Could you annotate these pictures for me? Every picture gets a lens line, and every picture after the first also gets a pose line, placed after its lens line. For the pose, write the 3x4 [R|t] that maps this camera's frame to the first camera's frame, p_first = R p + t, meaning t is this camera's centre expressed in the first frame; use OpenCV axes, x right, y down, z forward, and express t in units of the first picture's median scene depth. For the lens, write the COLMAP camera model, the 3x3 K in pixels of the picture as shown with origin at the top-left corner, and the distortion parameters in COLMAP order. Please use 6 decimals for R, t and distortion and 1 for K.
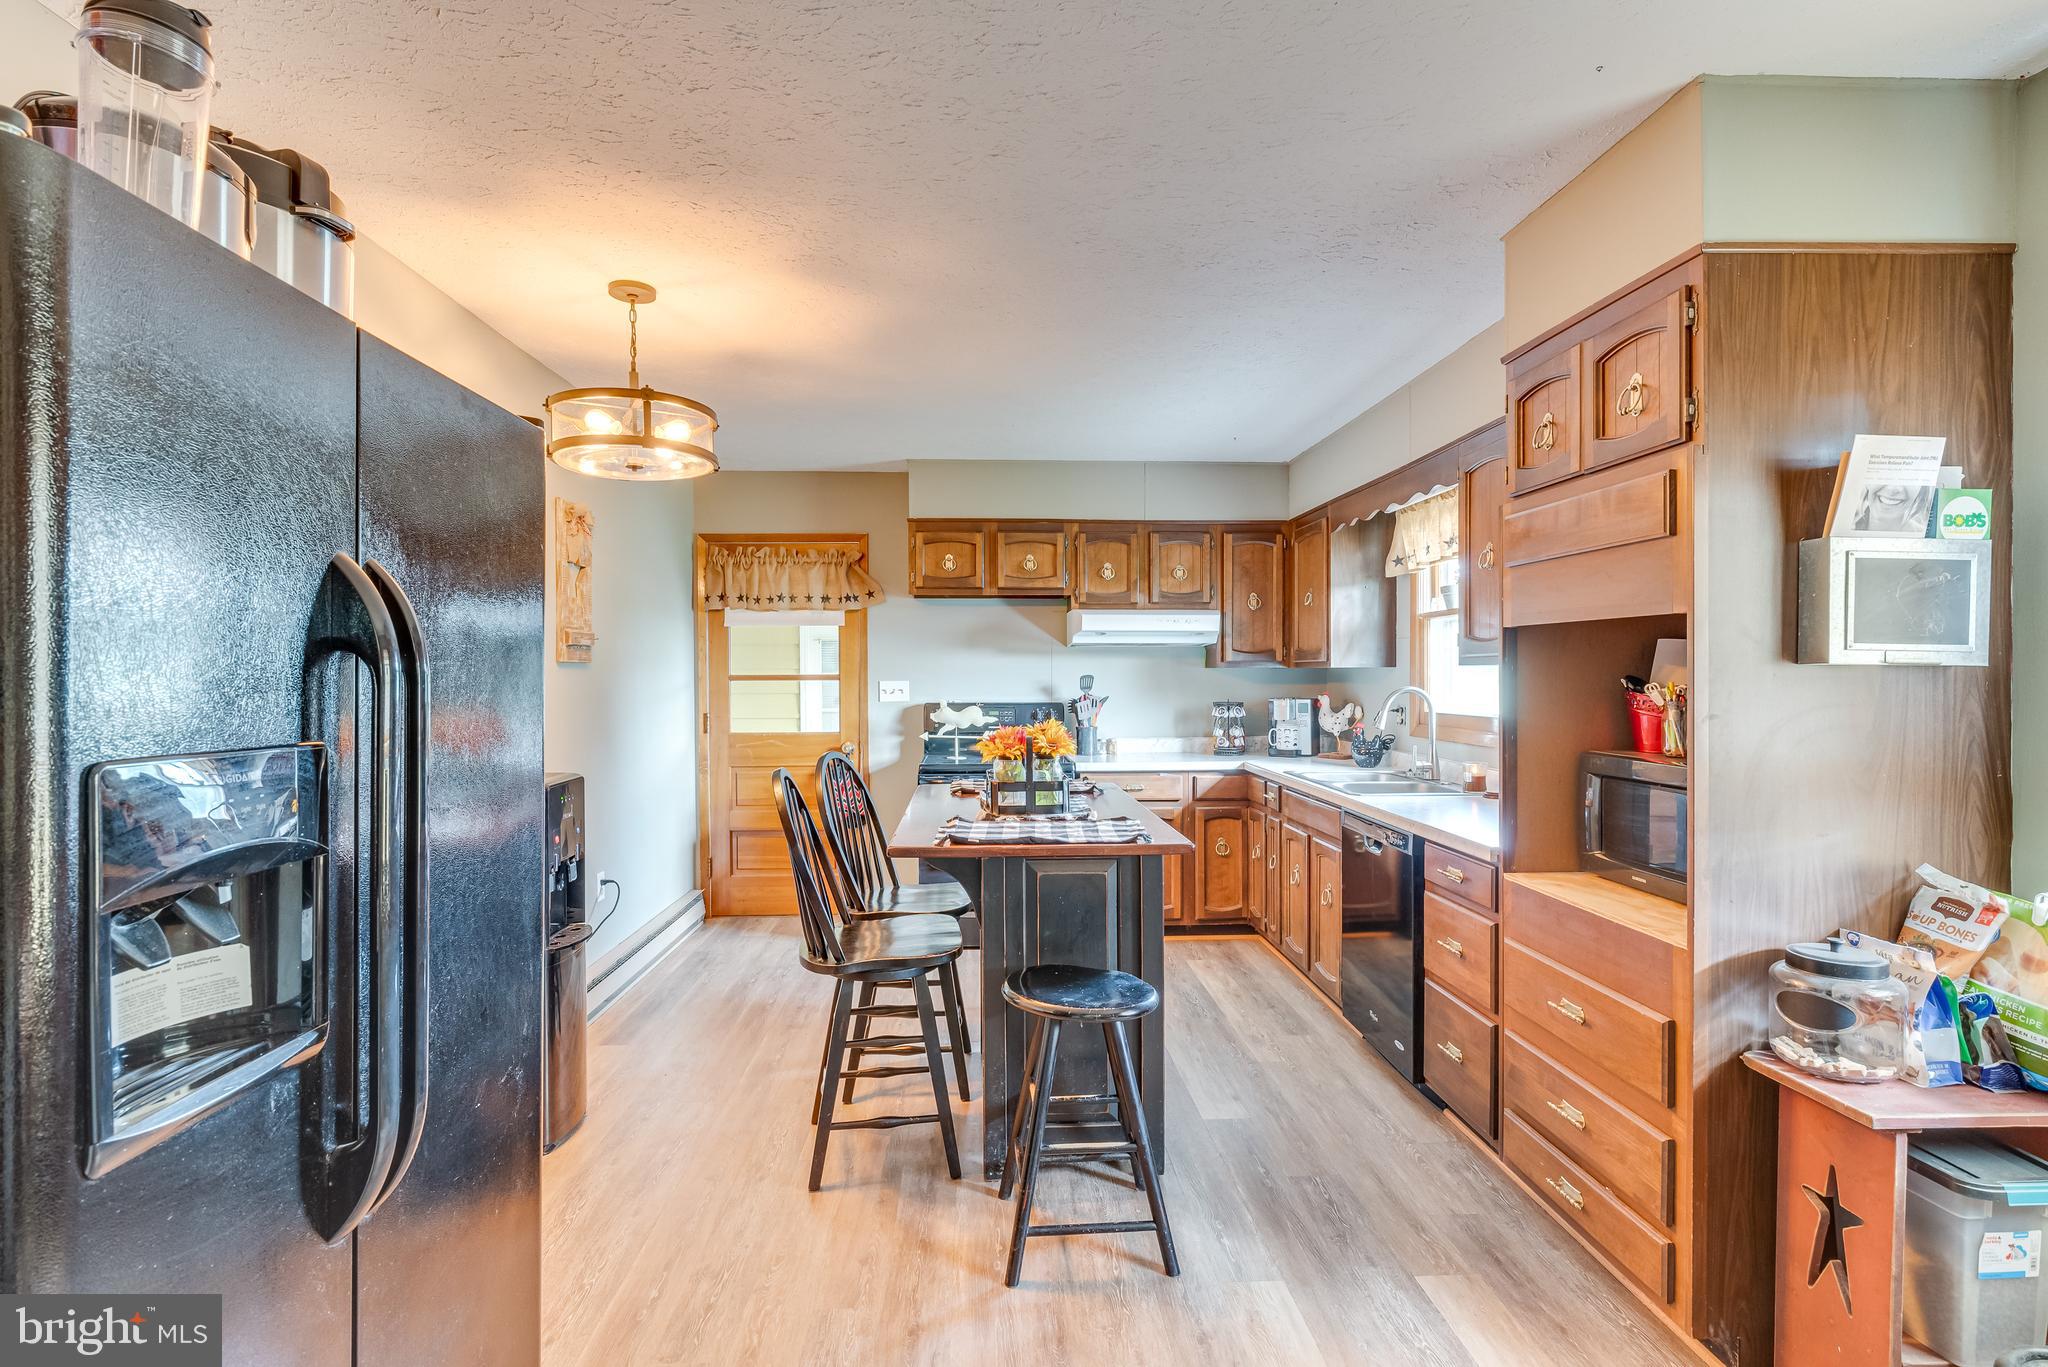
lens RADIAL K [[991.9, 0, 1048.8], [0, 991.9, 685.3], [0, 0, 1]] dist [0.002662, -0.001243]
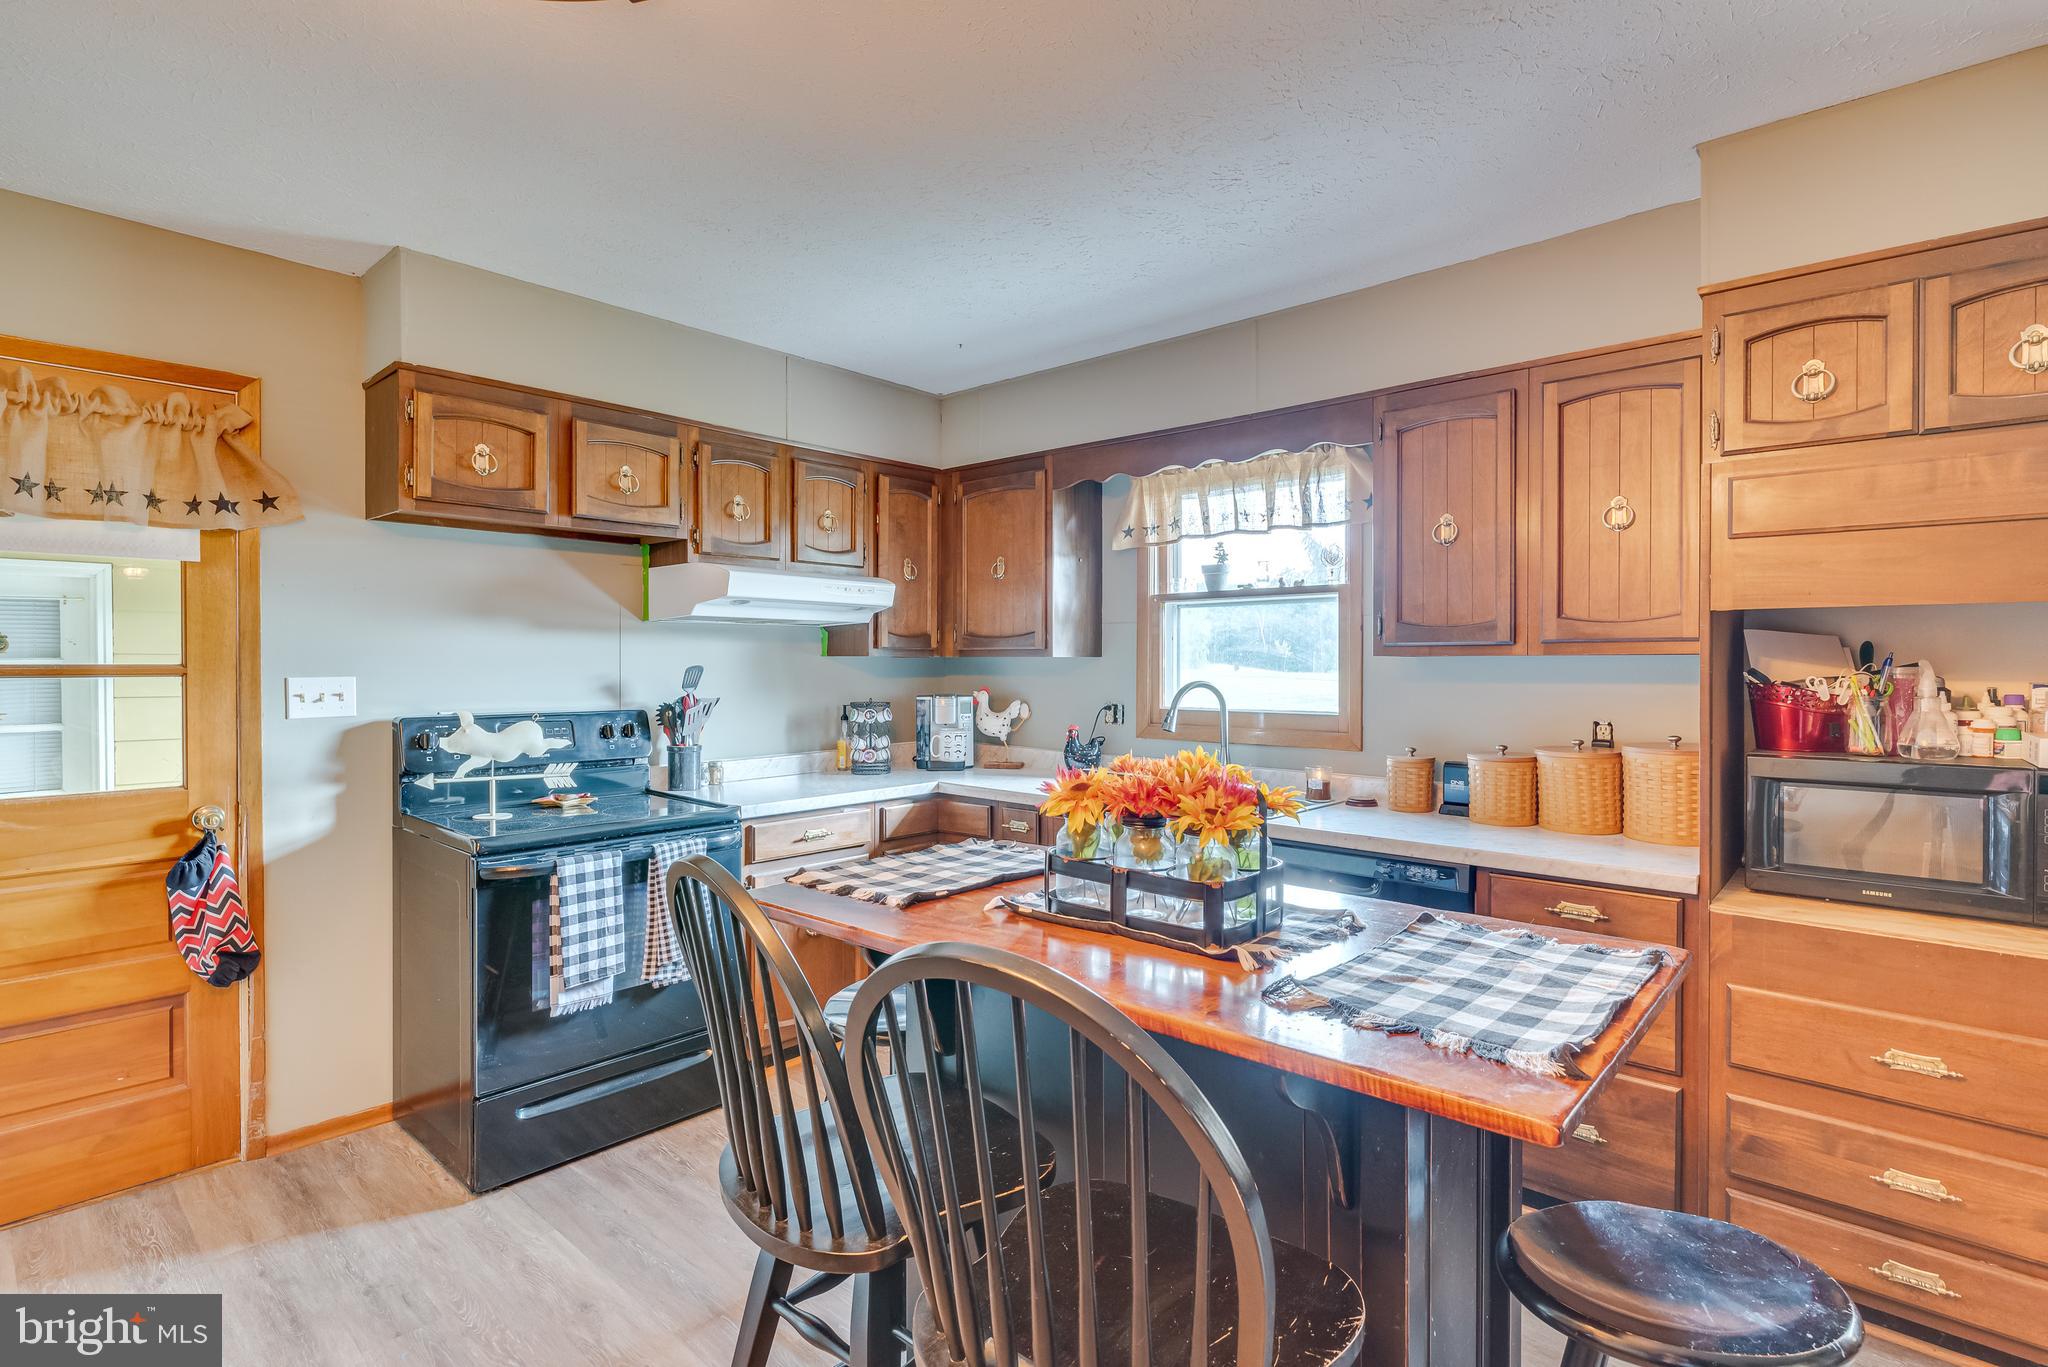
lens RADIAL K [[991.9, 0, 1012.3], [0, 991.9, 669.2], [0, 0, 1]] dist [0.002662, -0.001243]
pose [[0.716064, -0.001171, 0.698033, -0.270049], [0.005891, 0.999973, -0.004365, -0.004264], [-0.698010, 0.007238, 0.716052, 0.403285]]
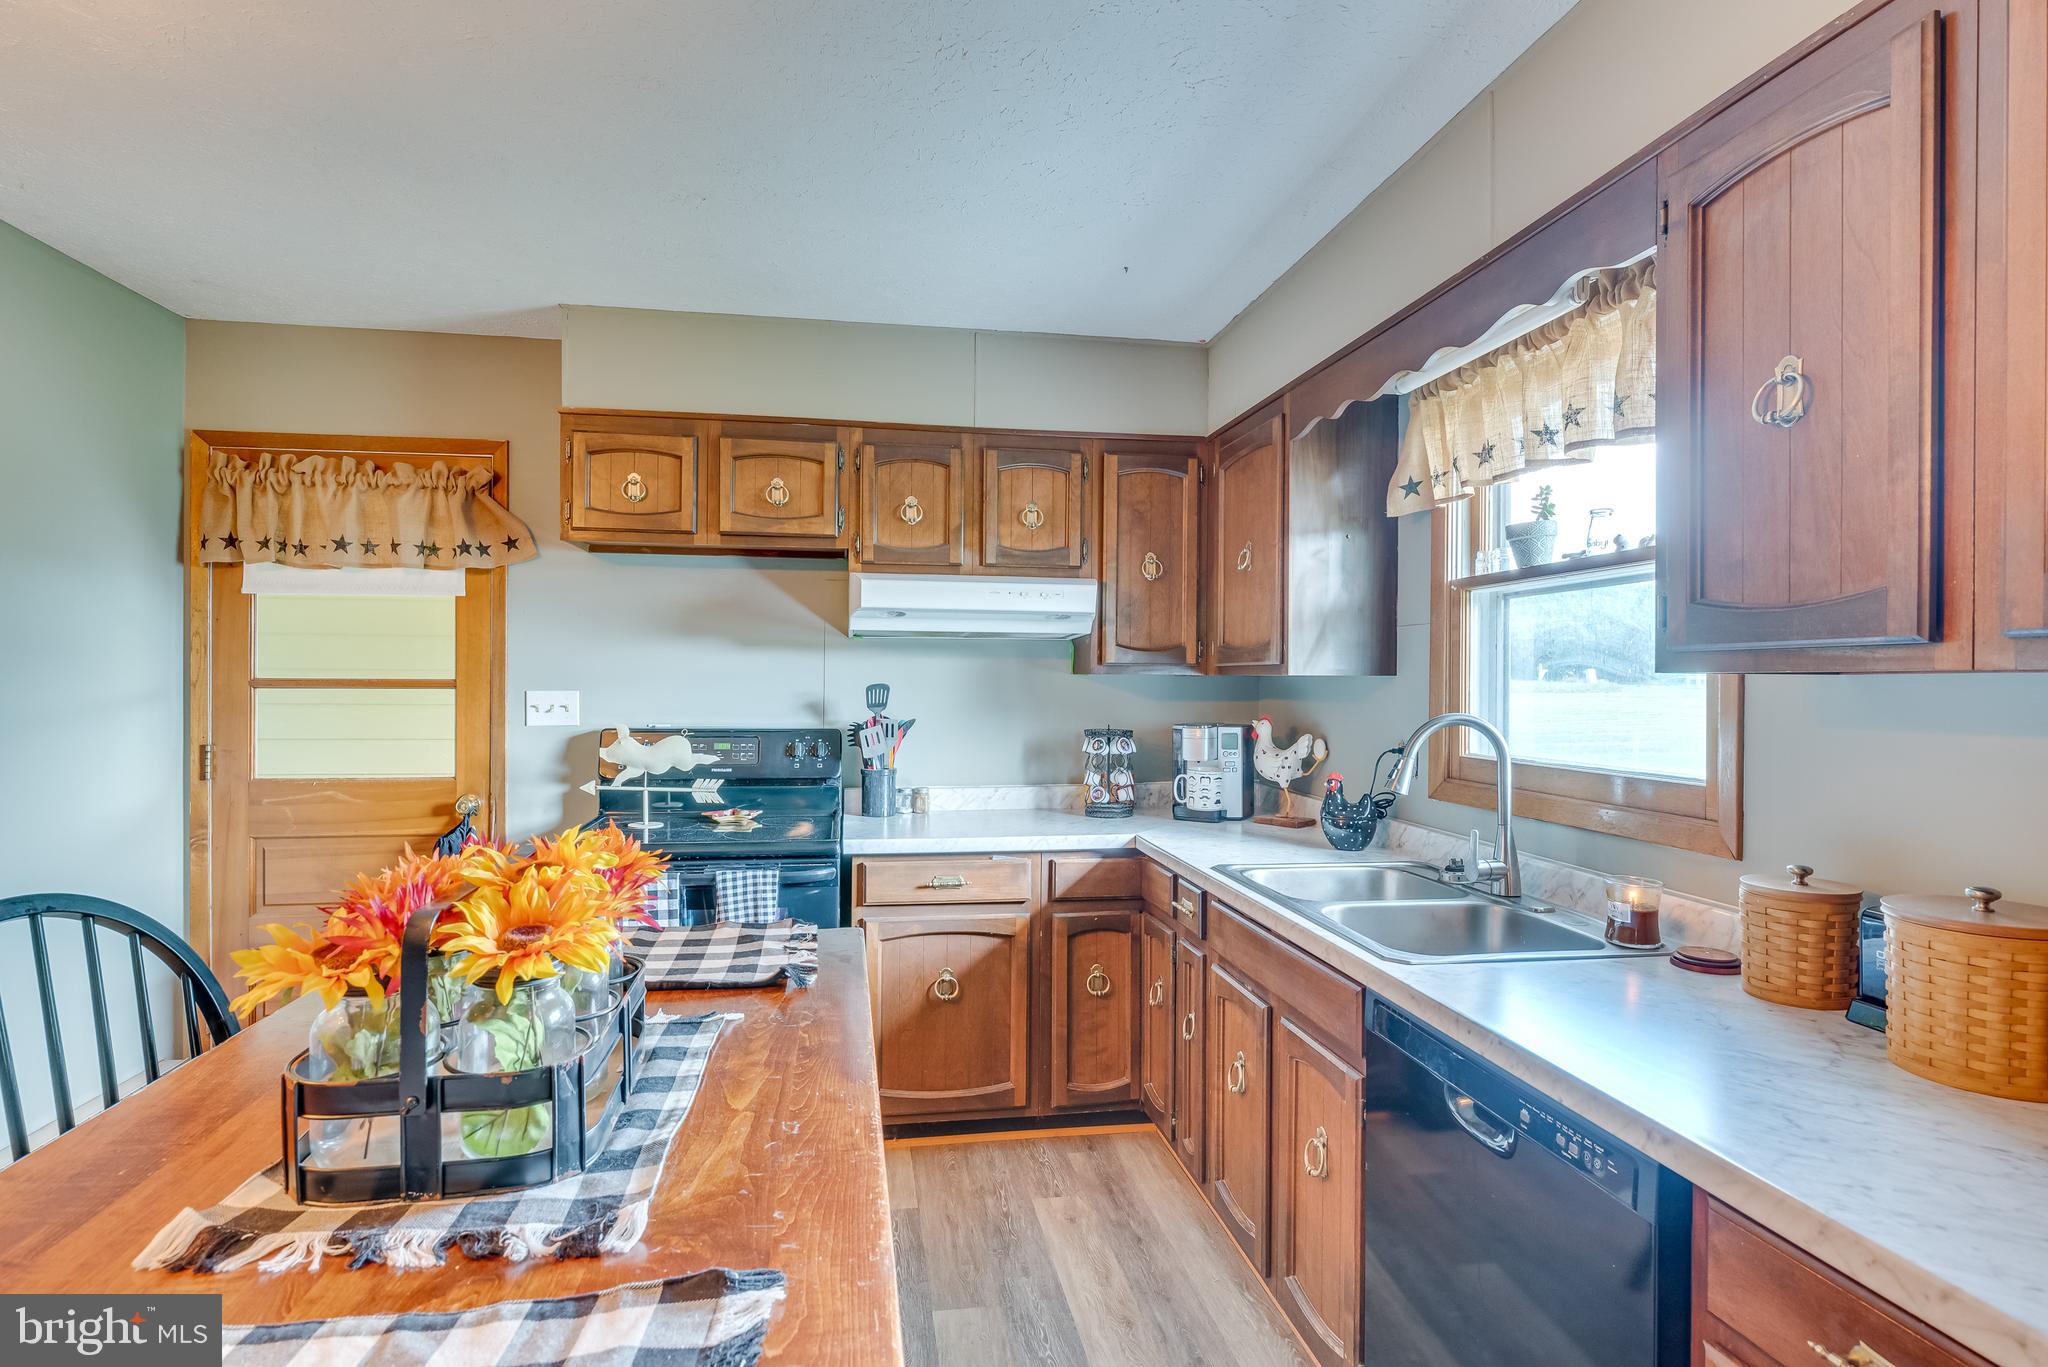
lens RADIAL K [[991.9, 0, 1015.2], [0, 991.9, 681.8], [0, 0, 1]] dist [0.002662, -0.001243]
pose [[0.995651, 0.009527, 0.092670, 0.067284], [-0.008546, 0.999903, -0.010978, -0.005932], [-0.092766, 0.010138, 0.995636, 0.401159]]
